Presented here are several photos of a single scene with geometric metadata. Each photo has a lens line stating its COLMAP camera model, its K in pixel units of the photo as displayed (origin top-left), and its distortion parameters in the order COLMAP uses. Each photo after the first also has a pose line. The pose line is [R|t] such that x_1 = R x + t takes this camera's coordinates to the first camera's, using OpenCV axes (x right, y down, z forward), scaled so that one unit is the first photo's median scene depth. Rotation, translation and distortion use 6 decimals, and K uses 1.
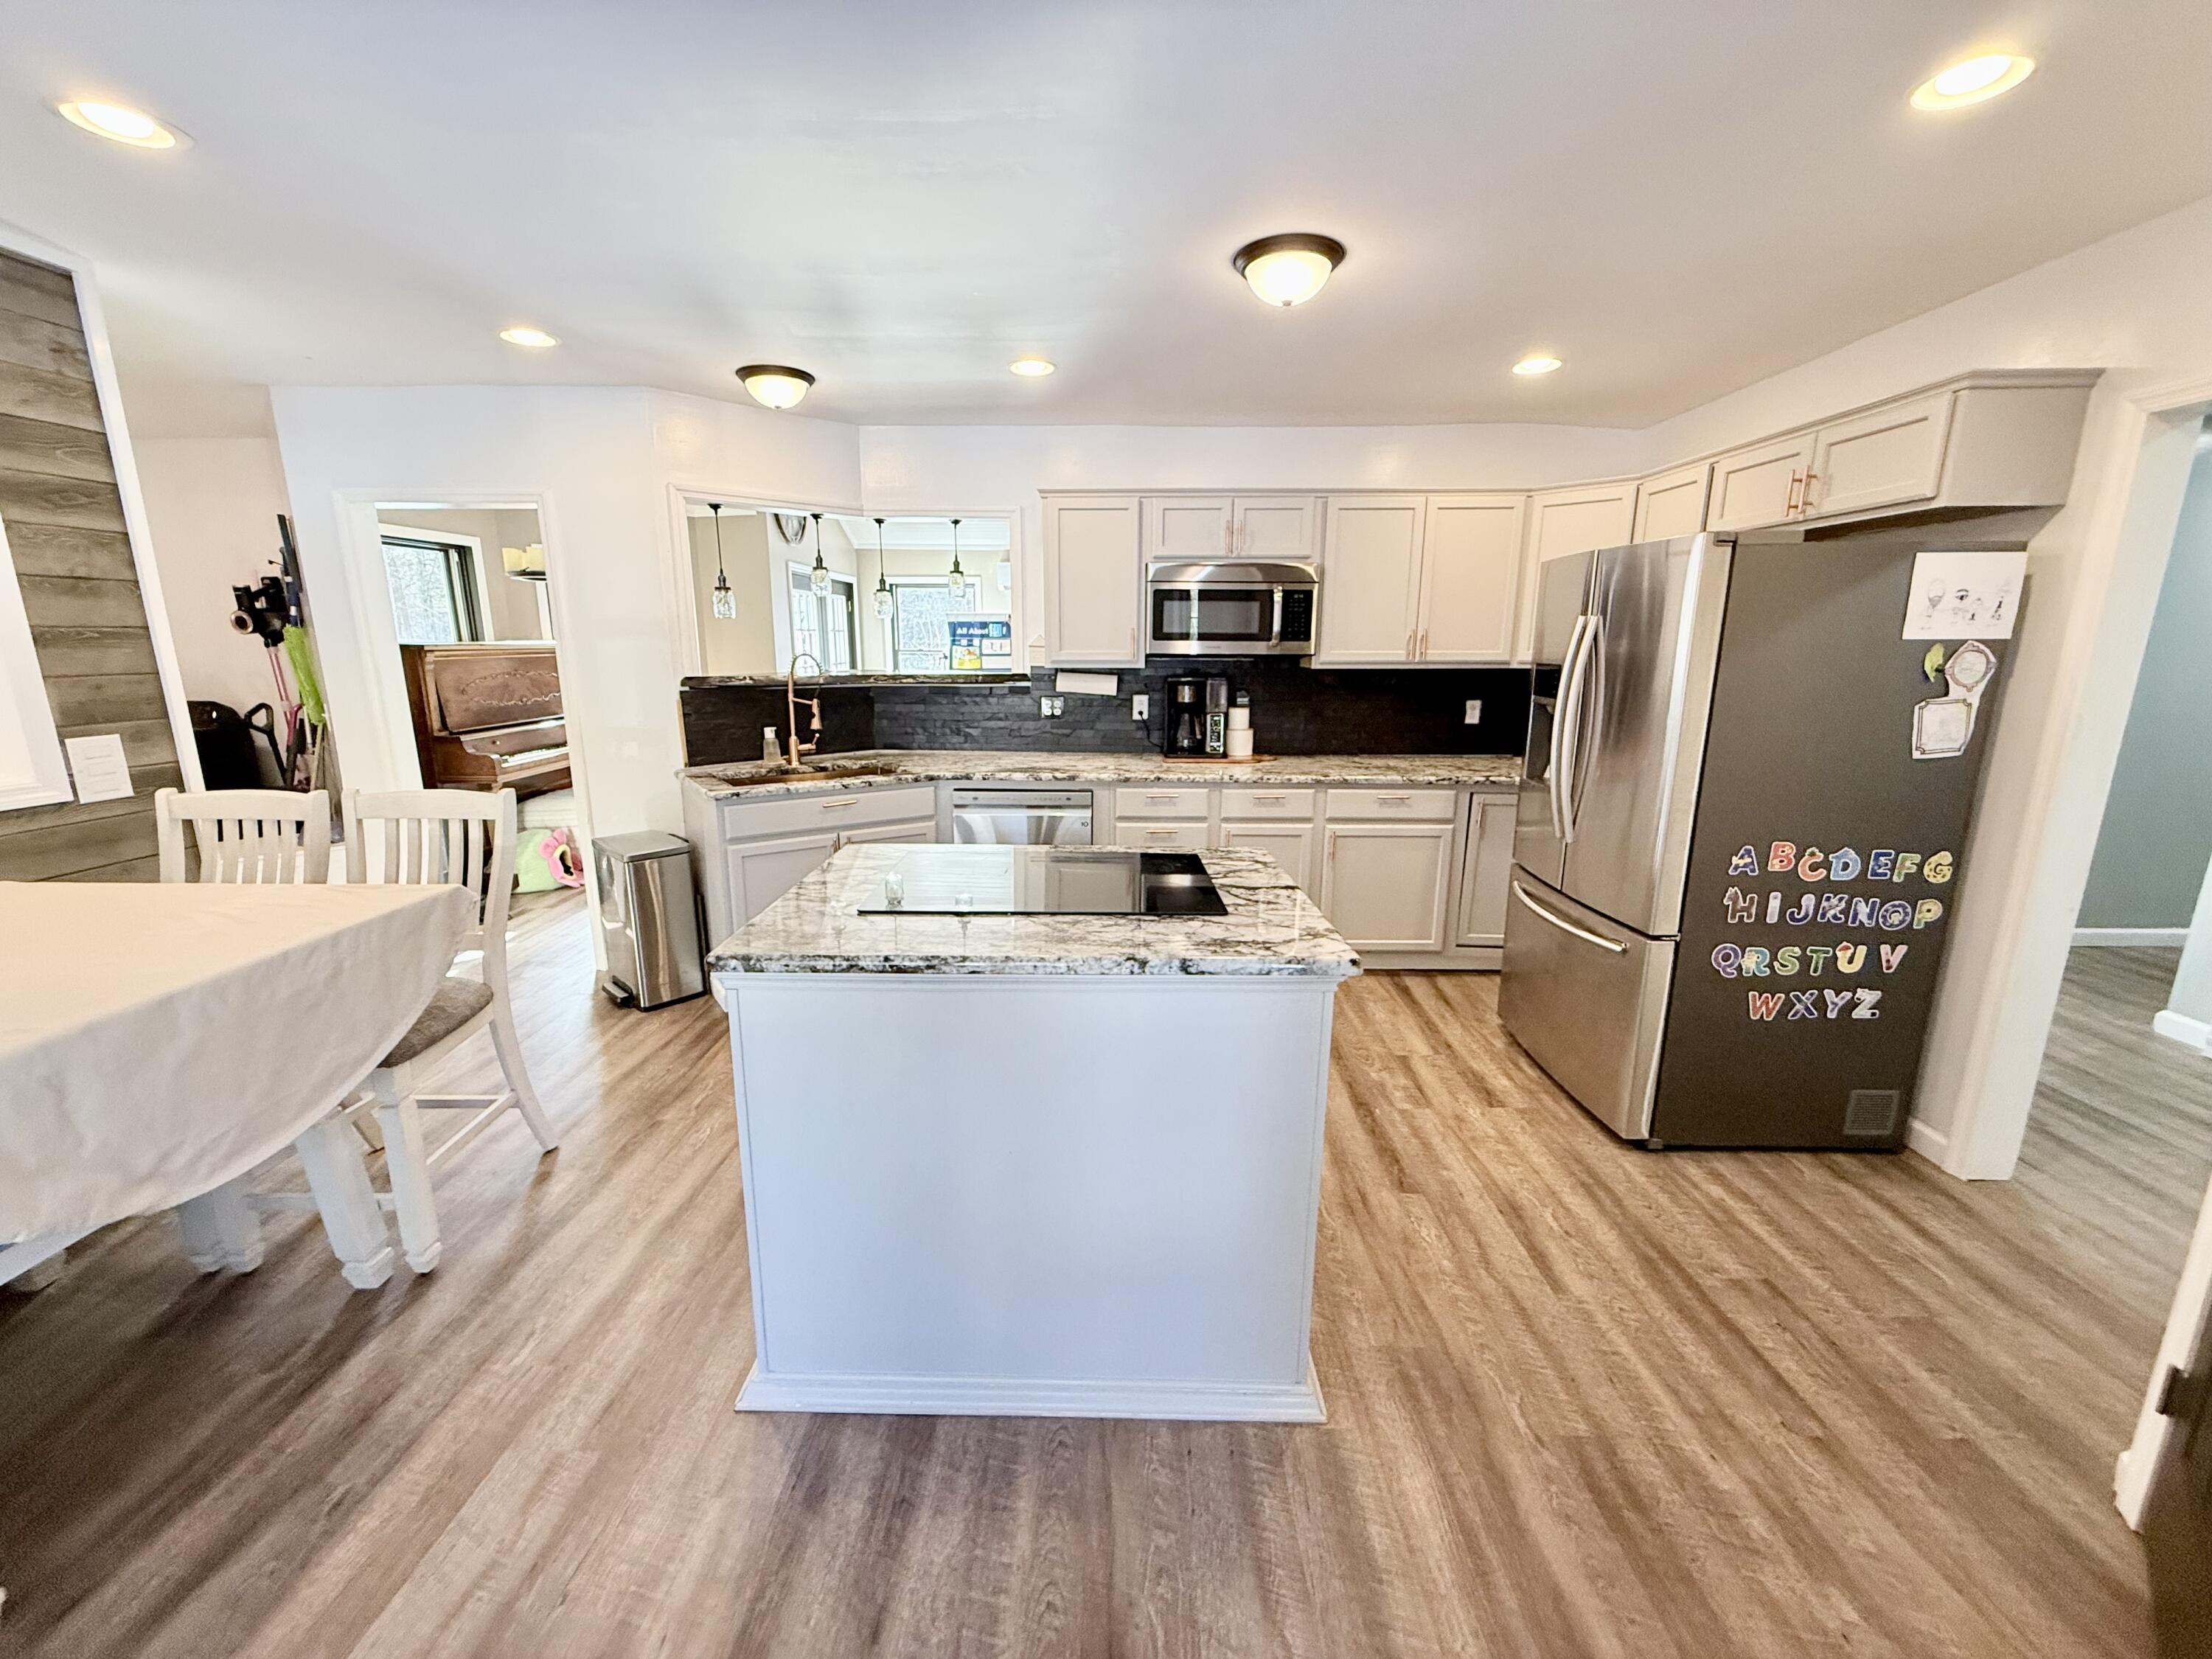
lens RADIAL K [[880.2, 0, 1100.1], [0, 880.2, 832.5], [0, 0, 1]] dist [-0.000834, 0.000525]
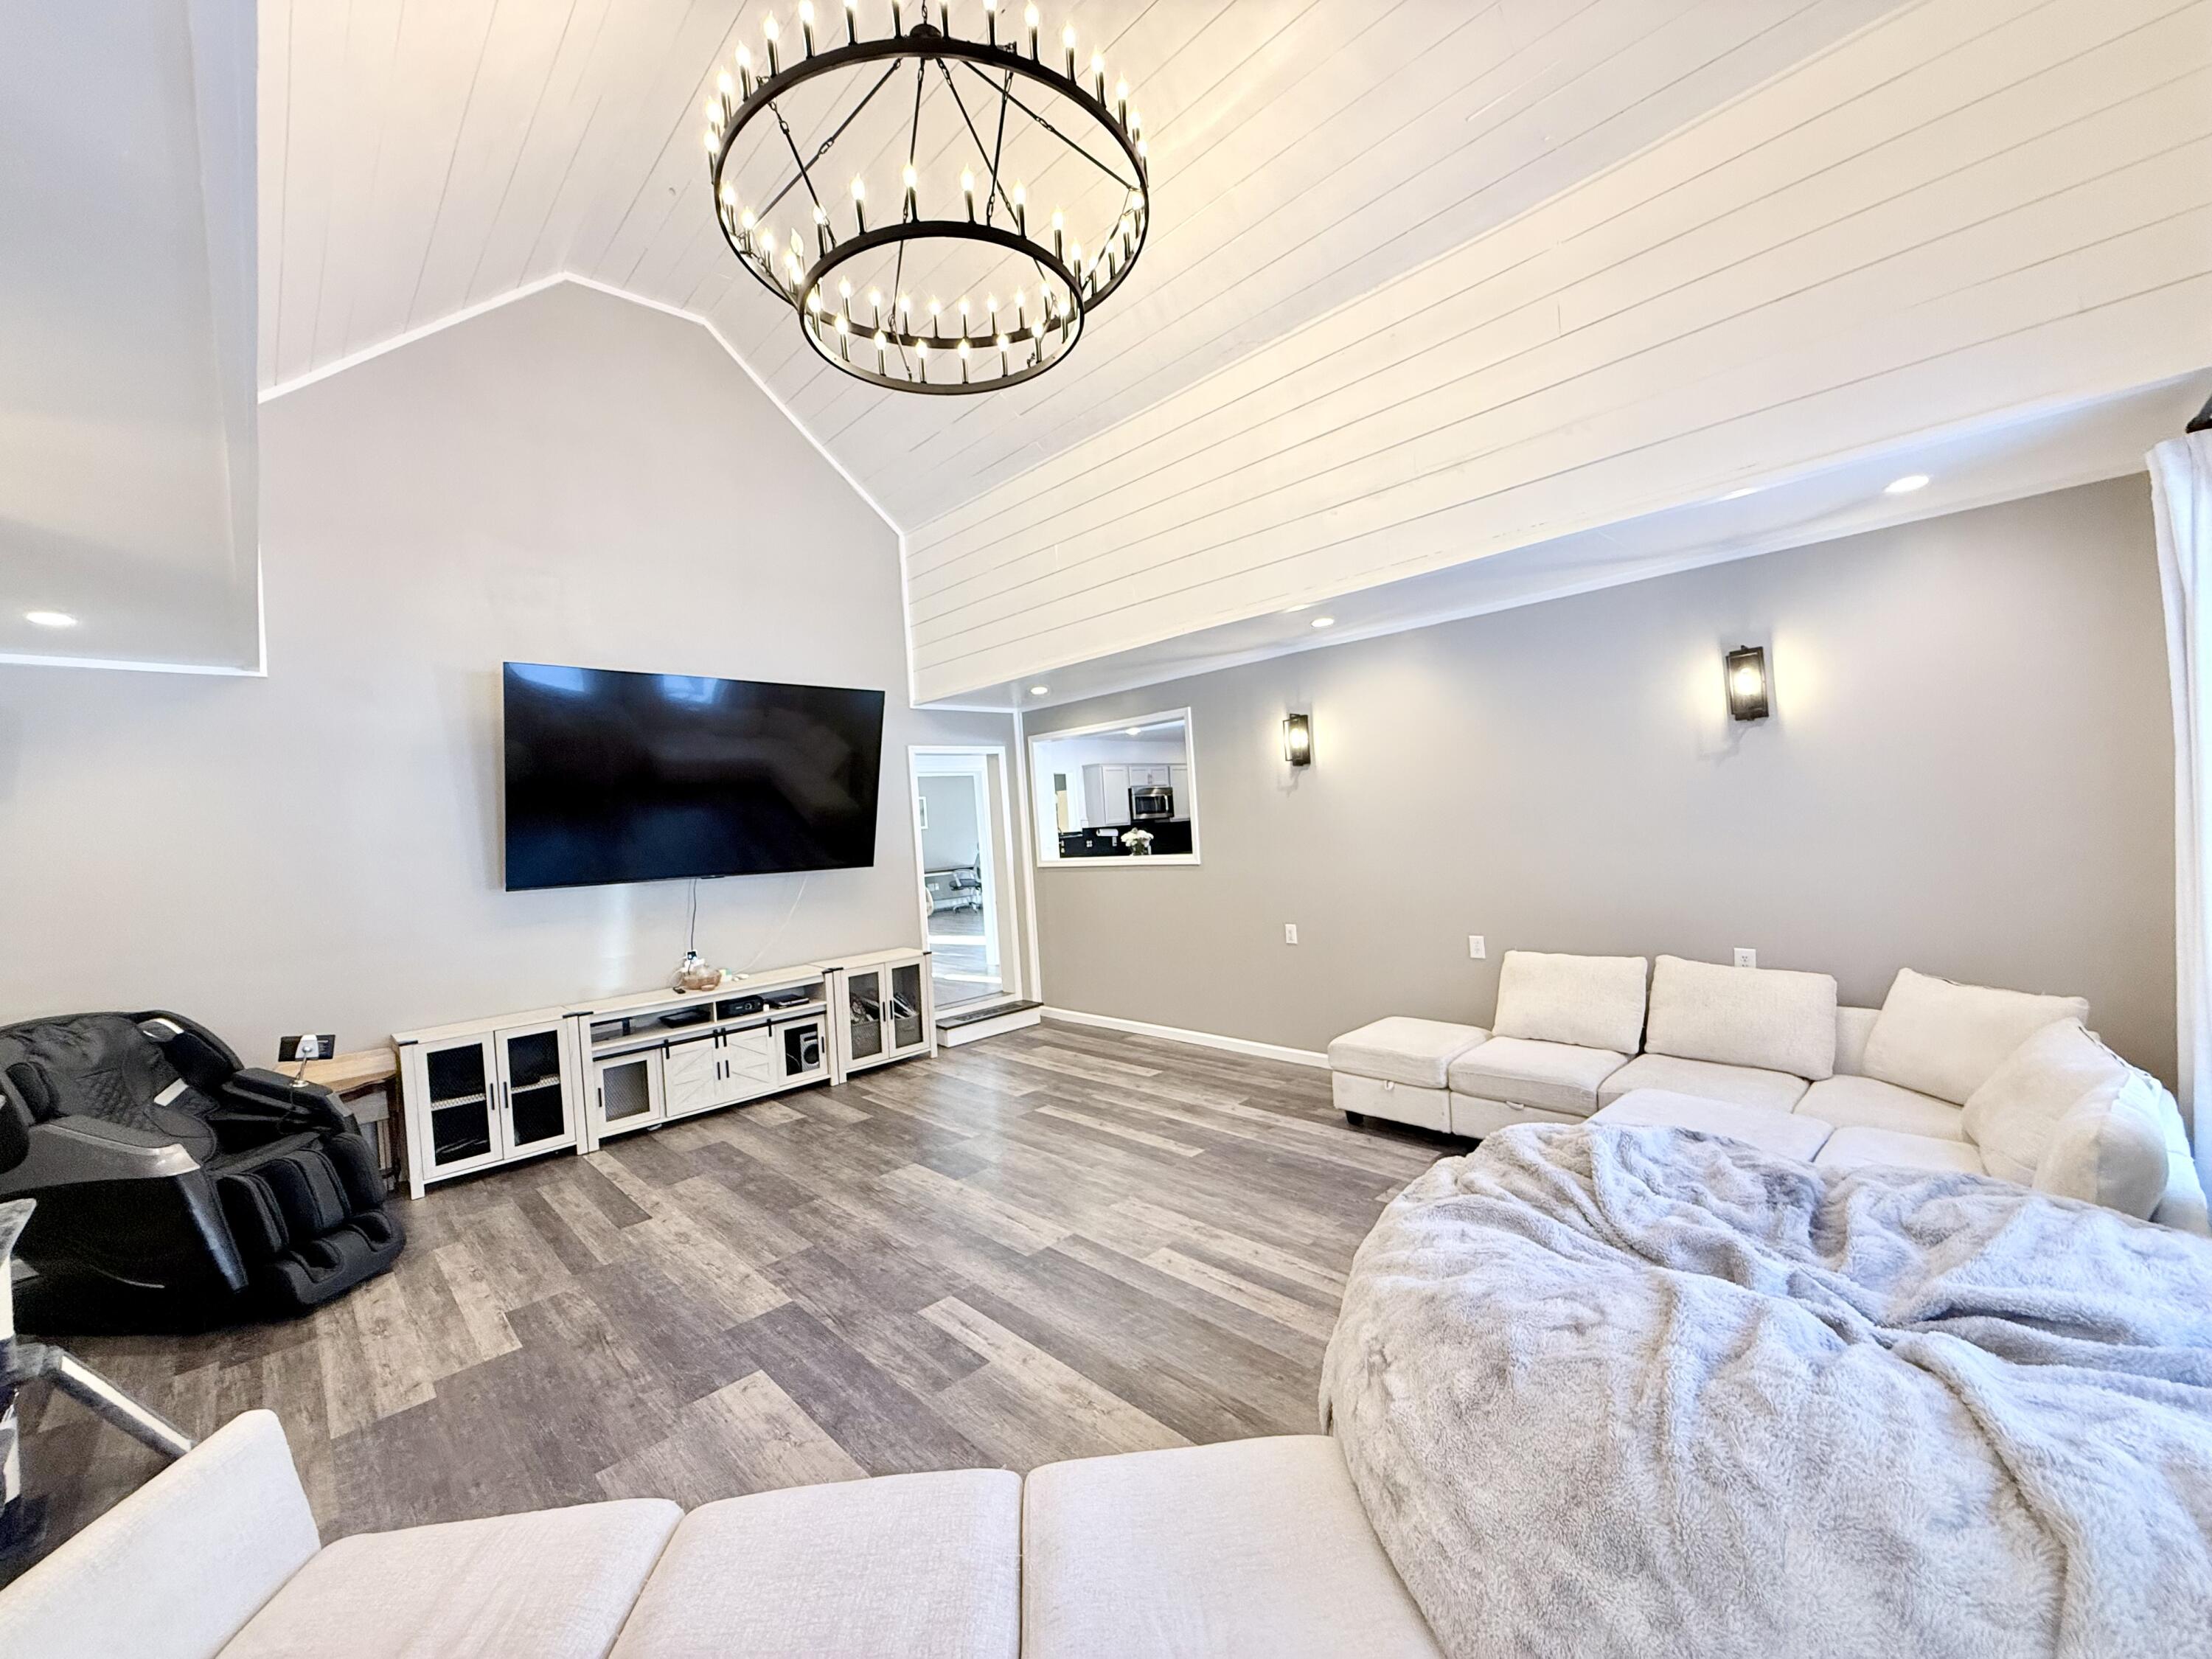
lens RADIAL K [[880.2, 0, 1102.9], [0, 880.2, 830.5], [0, 0, 1]] dist [-0.000834, 0.000525]
pose [[0.710096, -0.056976, 0.701795, -2.728378], [0.215471, 0.966487, -0.139555, 0.276063], [-0.670325, 0.250314, 0.698575, -1.210710]]
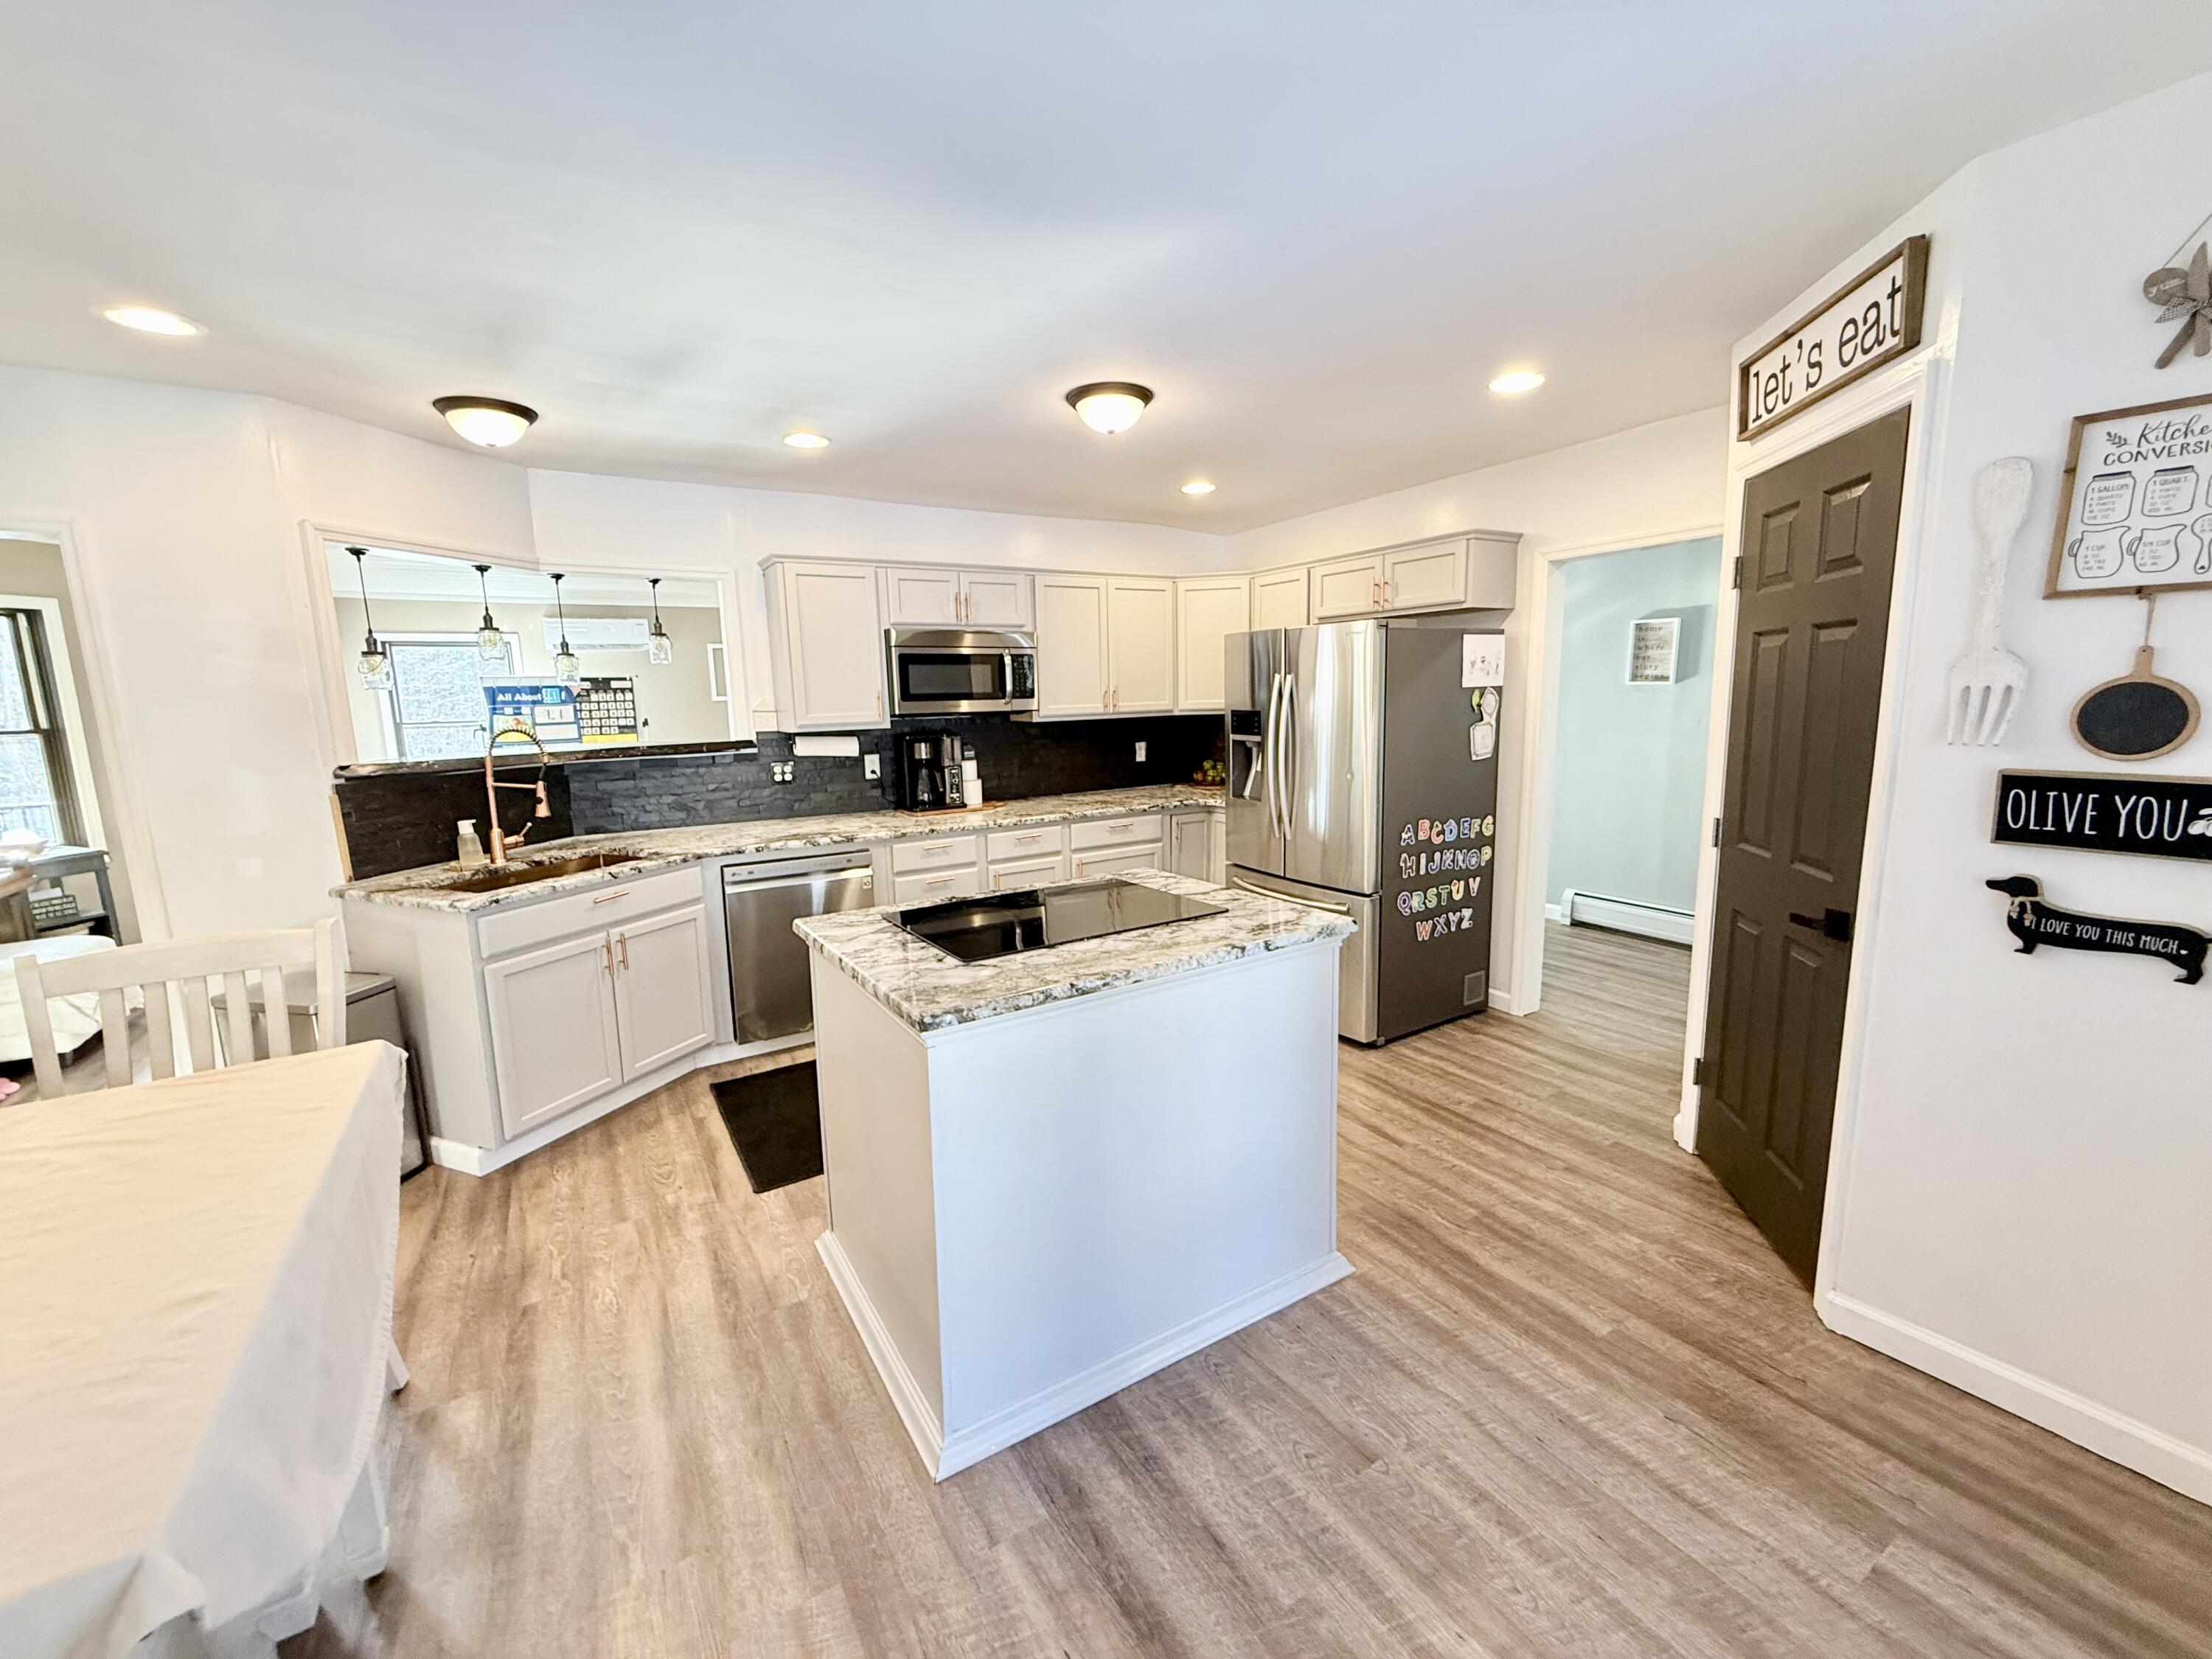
lens RADIAL K [[880.2, 0, 1102.5], [0, 880.2, 833.3], [0, 0, 1]] dist [-0.000834, 0.000525]
pose [[0.841954, -0.108615, 0.528503, -0.422447], [0.140126, 0.989936, -0.019788, -0.011922], [-0.521035, 0.090717, 0.848700, -0.001211]]
